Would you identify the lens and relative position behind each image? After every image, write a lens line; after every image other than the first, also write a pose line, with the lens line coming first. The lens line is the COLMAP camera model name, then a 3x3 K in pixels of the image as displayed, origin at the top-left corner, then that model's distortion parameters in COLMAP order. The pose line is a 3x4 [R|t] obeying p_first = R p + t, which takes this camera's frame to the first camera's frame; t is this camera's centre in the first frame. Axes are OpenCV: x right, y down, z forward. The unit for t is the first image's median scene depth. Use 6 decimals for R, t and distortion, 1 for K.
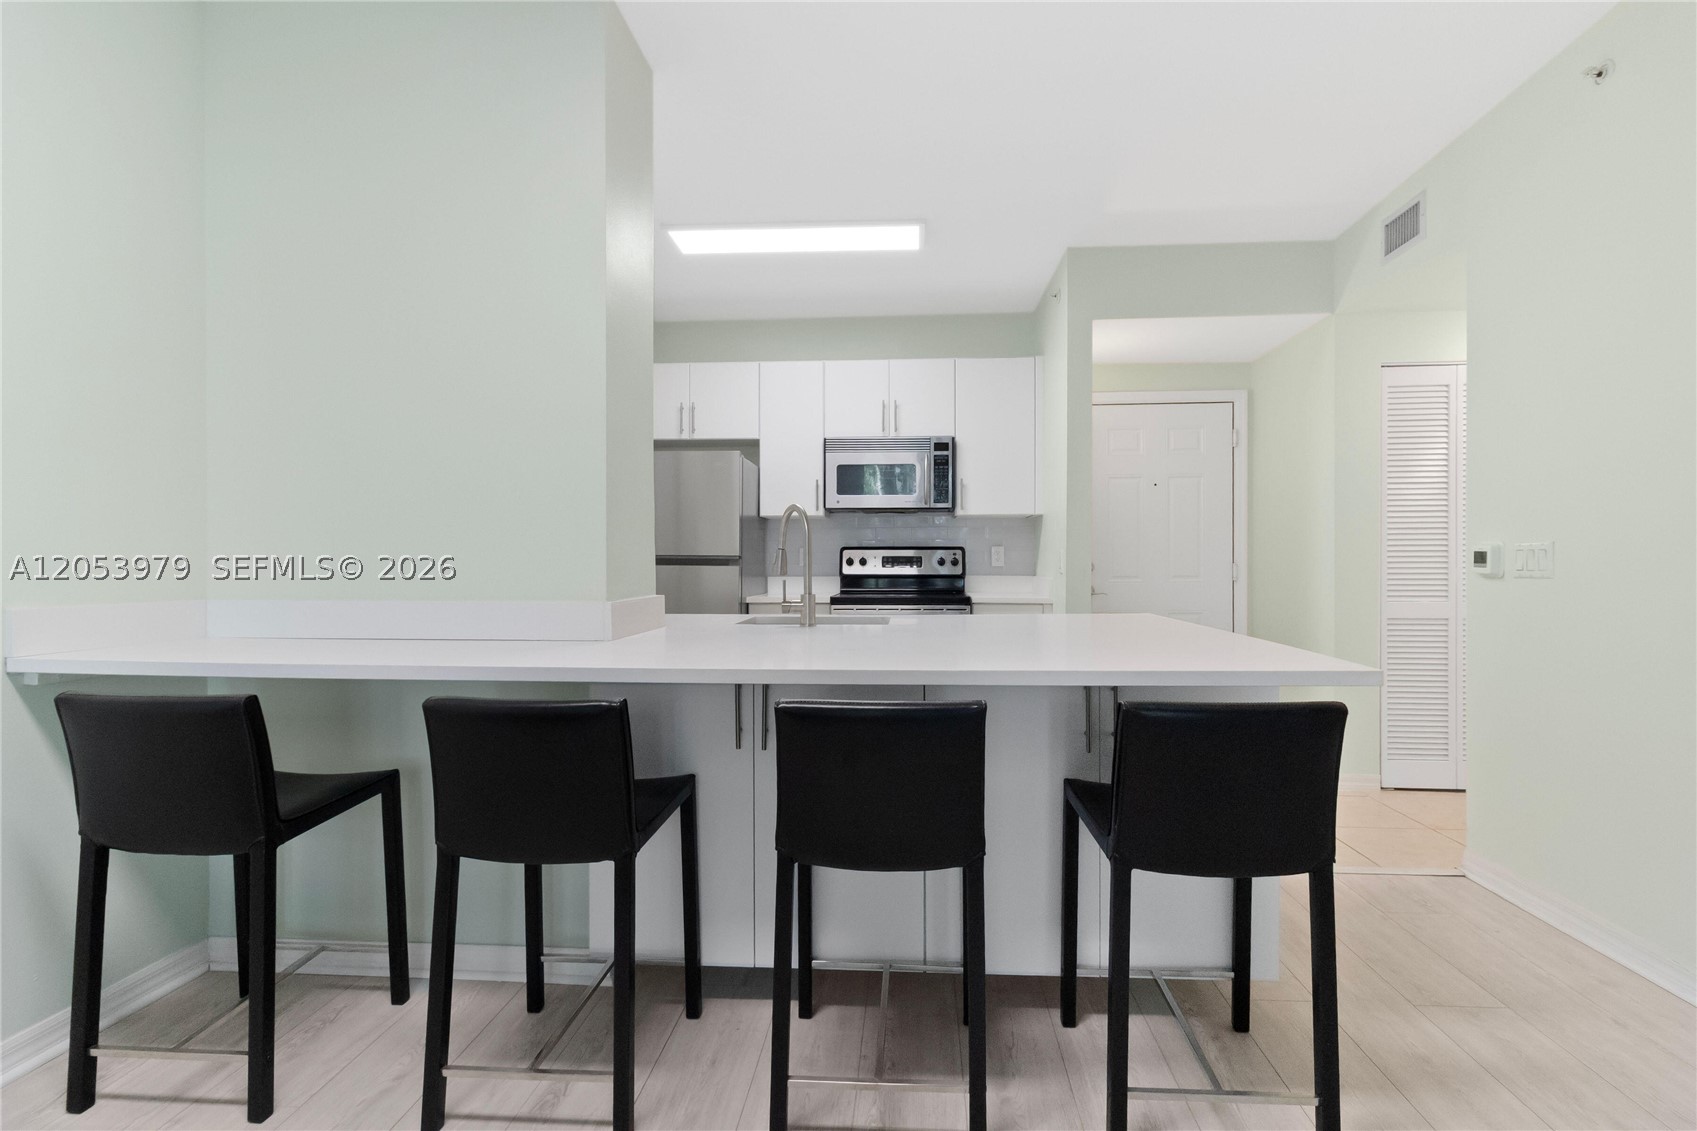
lens RADIAL K [[808.7, 0, 850.6], [0, 808.7, 560.9], [0, 0, 1]] dist [-0.002122, -0.000304]
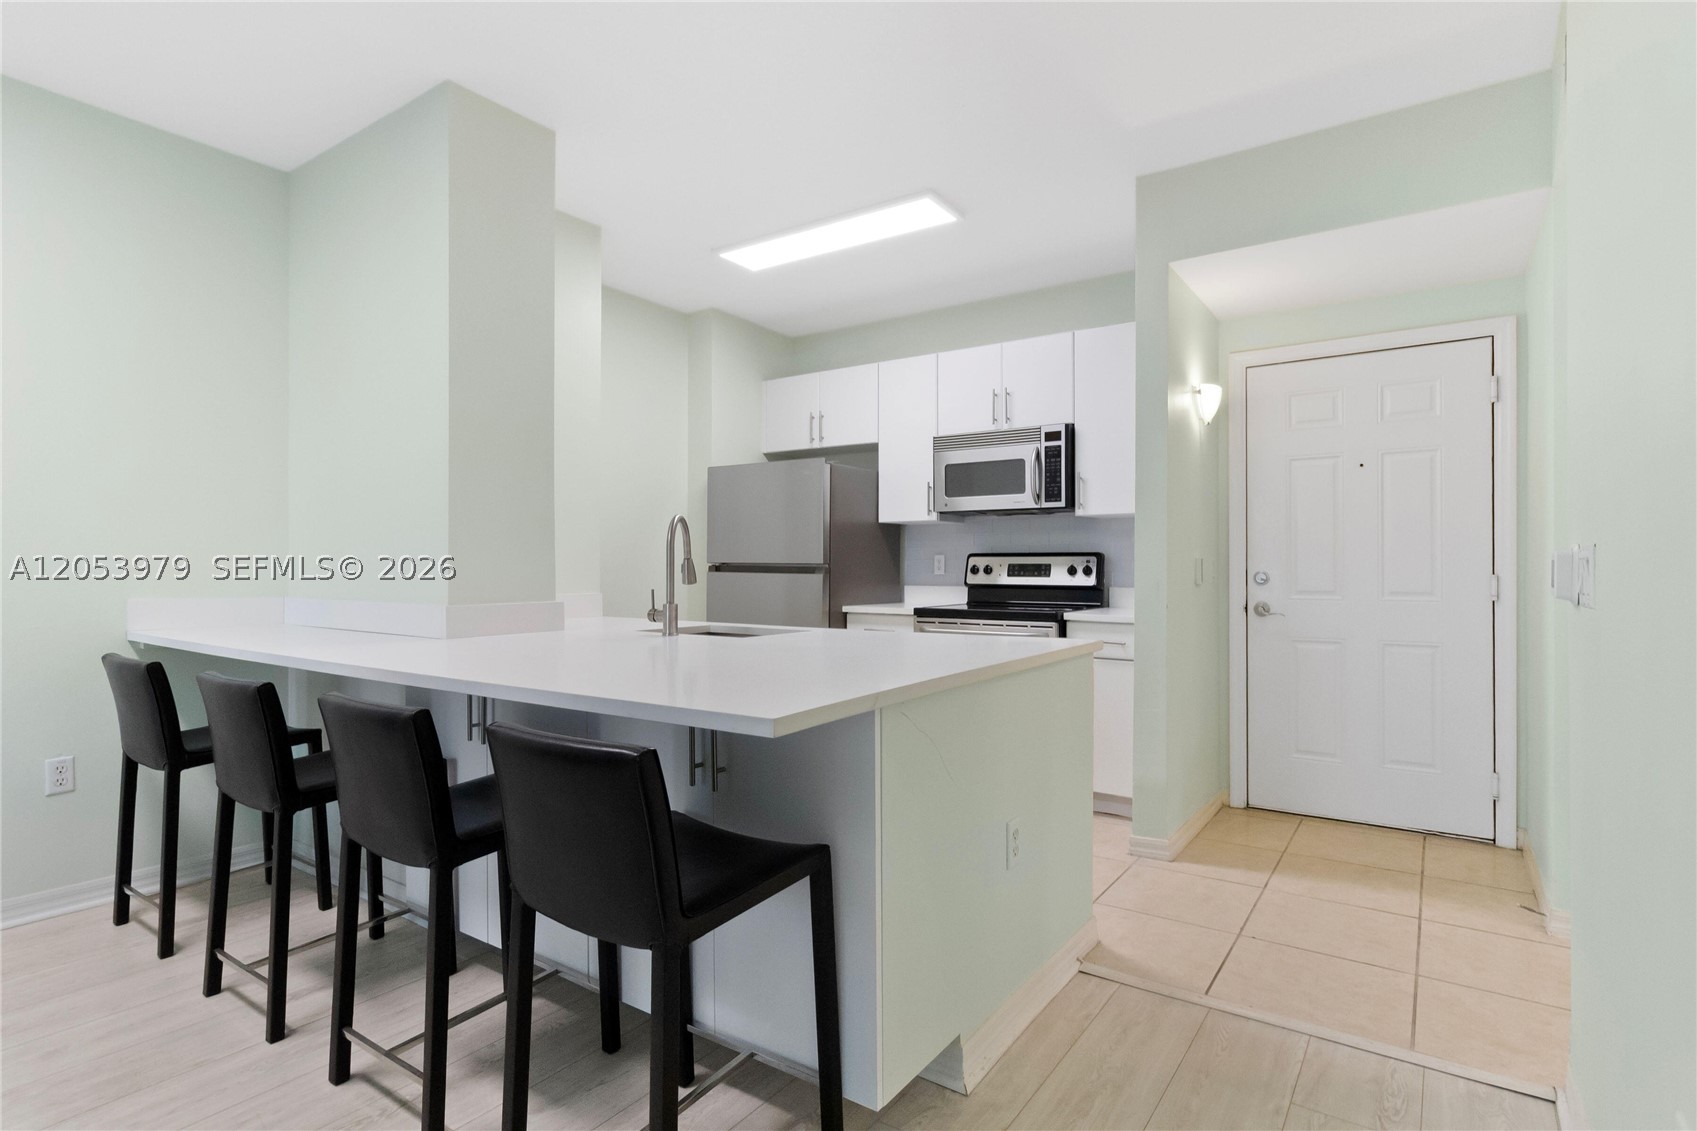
lens RADIAL K [[856.6, 0, 849.8], [0, 856.6, 561.7], [0, 0, 1]] dist [0.001977, 0.000854]
pose [[0.857494, -0.001508, -0.514492, 0.387750], [-0.000999, 0.999989, -0.004597, -0.003877], [0.514493, 0.004456, 0.857483, 0.109070]]
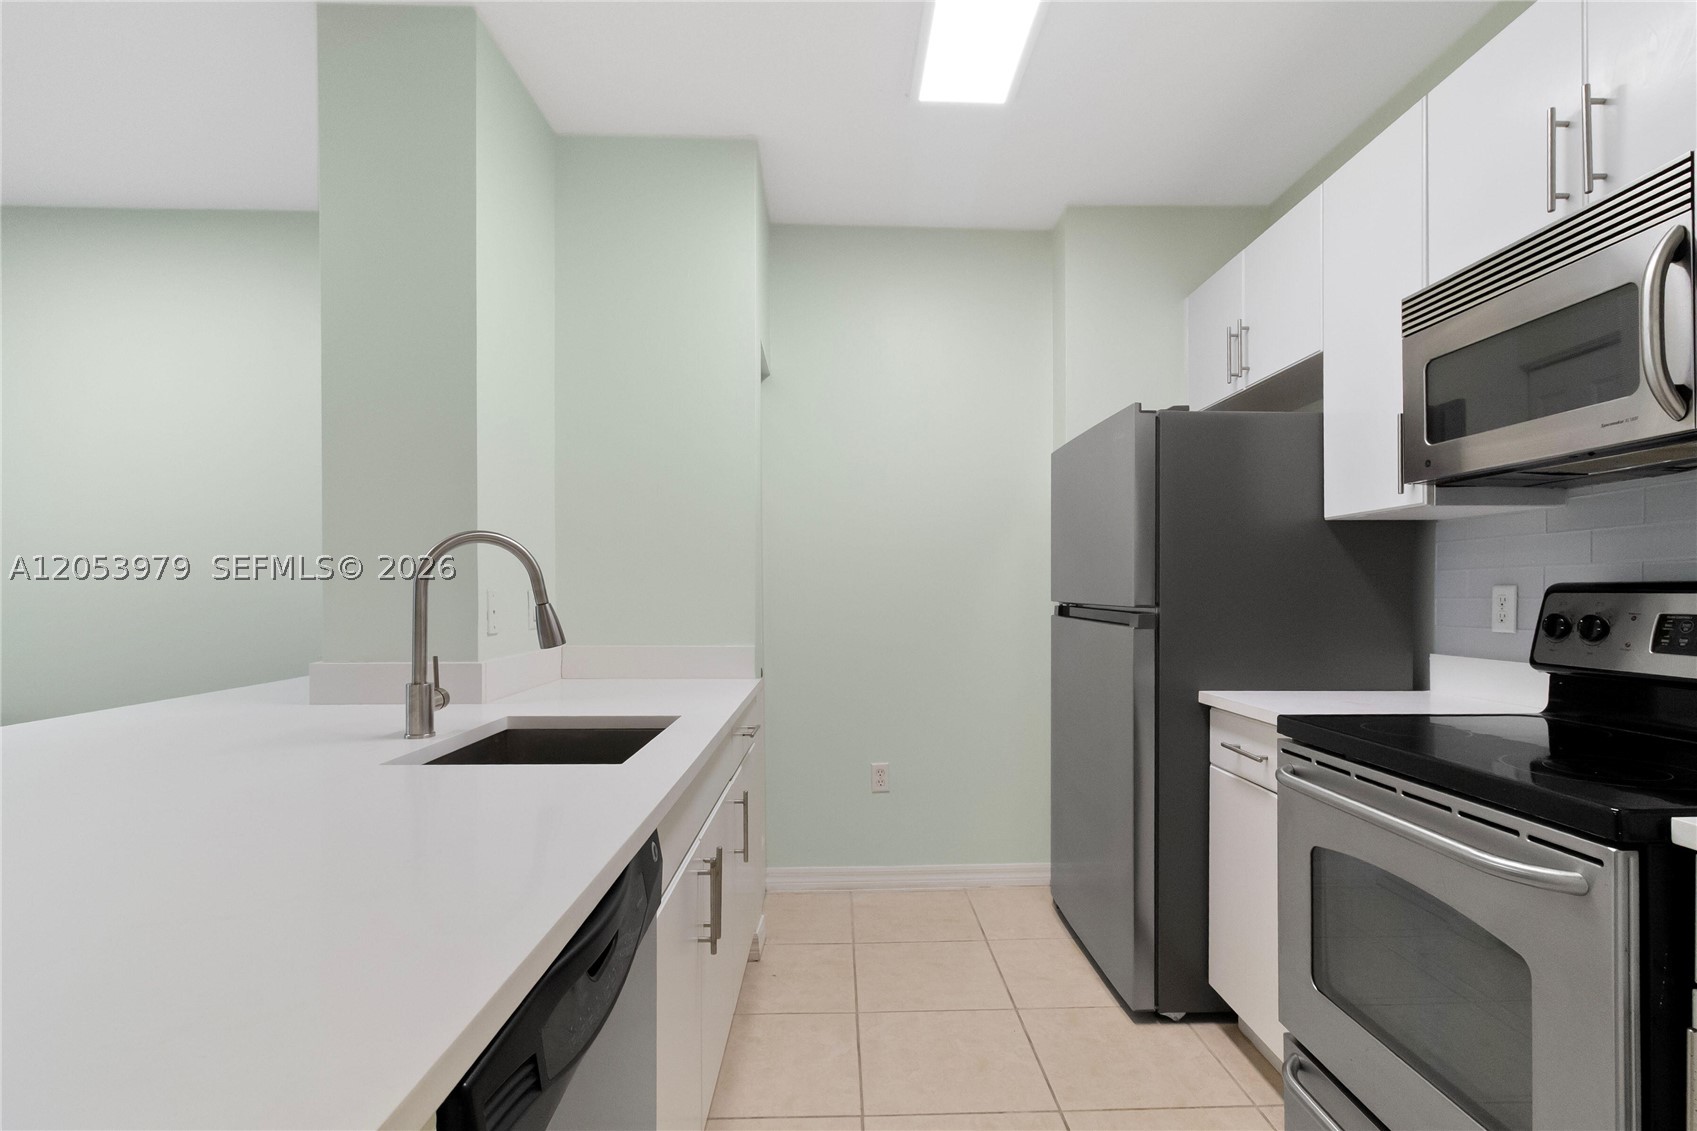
lens RADIAL K [[808.7, 0, 847.2], [0, 808.7, 582.4], [0, 0, 1]] dist [-0.002122, -0.000304]
pose [[0.069578, -0.009580, -0.997530, 0.323335], [0.002401, 0.999953, -0.009436, -0.015962], [0.997574, -0.001739, 0.069598, 0.710936]]
